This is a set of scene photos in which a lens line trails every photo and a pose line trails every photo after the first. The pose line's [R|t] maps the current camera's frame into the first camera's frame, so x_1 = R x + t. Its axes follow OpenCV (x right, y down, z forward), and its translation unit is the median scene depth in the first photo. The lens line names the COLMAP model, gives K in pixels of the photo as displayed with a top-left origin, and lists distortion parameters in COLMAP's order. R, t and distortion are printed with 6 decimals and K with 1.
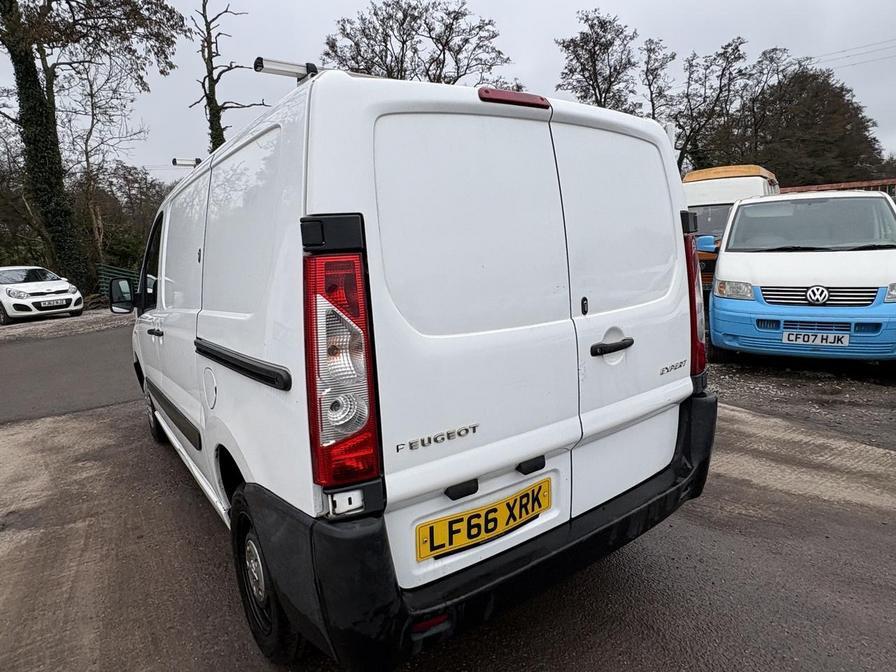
lens RADIAL K [[531.7, 0, 446.6], [0, 531.7, 333.5], [0, 0, 1]] dist [0.002531, -0.002883]
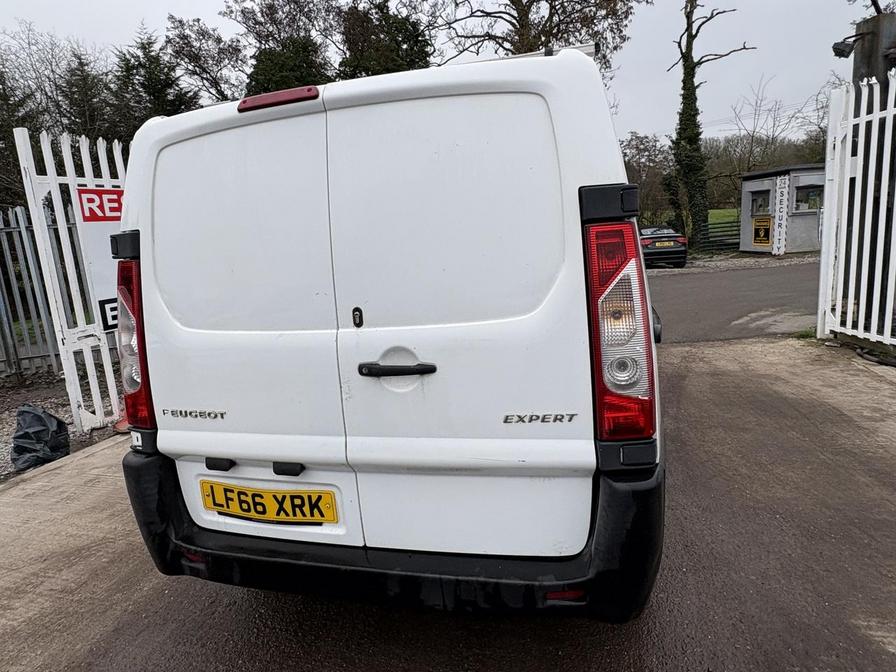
lens RADIAL K [[531.7, 0, 446.6], [0, 531.7, 333.5], [0, 0, 1]] dist [0.002531, -0.002883]
pose [[0.639511, 0.133876, -0.757035, 0.121679], [-0.082296, 0.990984, 0.105728, -0.015486], [0.764364, -0.005314, 0.644763, 0.065187]]
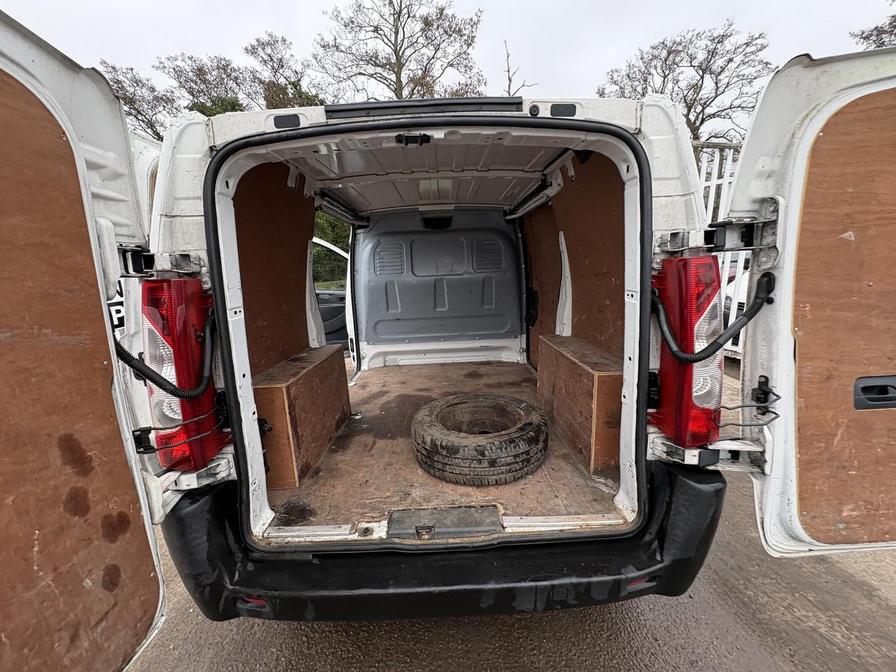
lens RADIAL K [[350.9, 0, 445.6], [0, 350.9, 336.1], [0, 0, 1]] dist [0.001178, 0.000198]
pose [[0.825934, 0.140671, -0.545935, 0.076228], [-0.091880, 0.989010, 0.115835, -0.015211], [0.556229, -0.045512, 0.829782, 0.062863]]
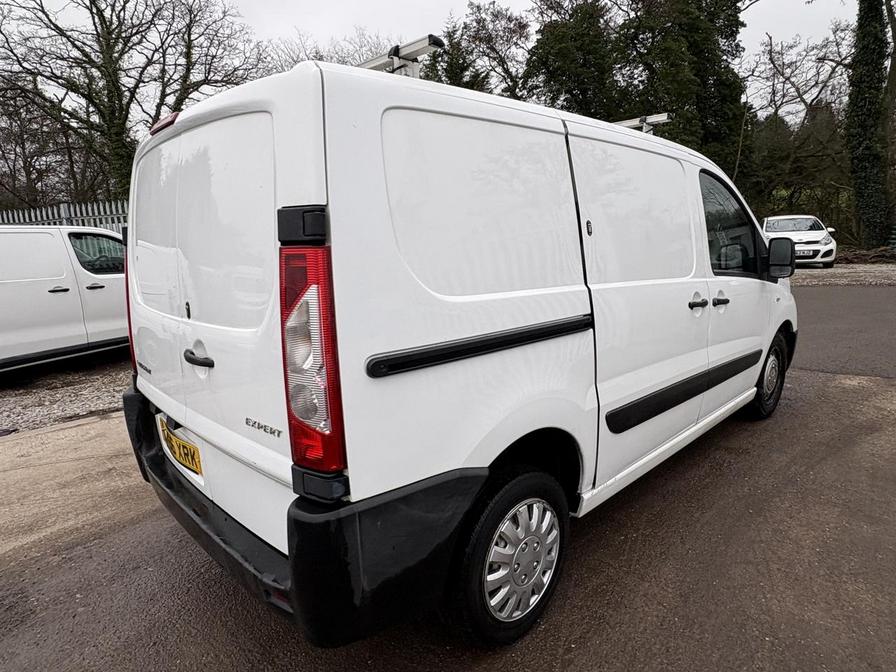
lens RADIAL K [[531.7, 0, 446.6], [0, 531.7, 333.5], [0, 0, 1]] dist [0.002531, -0.002883]
pose [[0.165192, 0.232612, -0.958438, 0.161314], [-0.131011, 0.968352, 0.212437, -0.035271], [0.977521, 0.090473, 0.190439, 0.155070]]
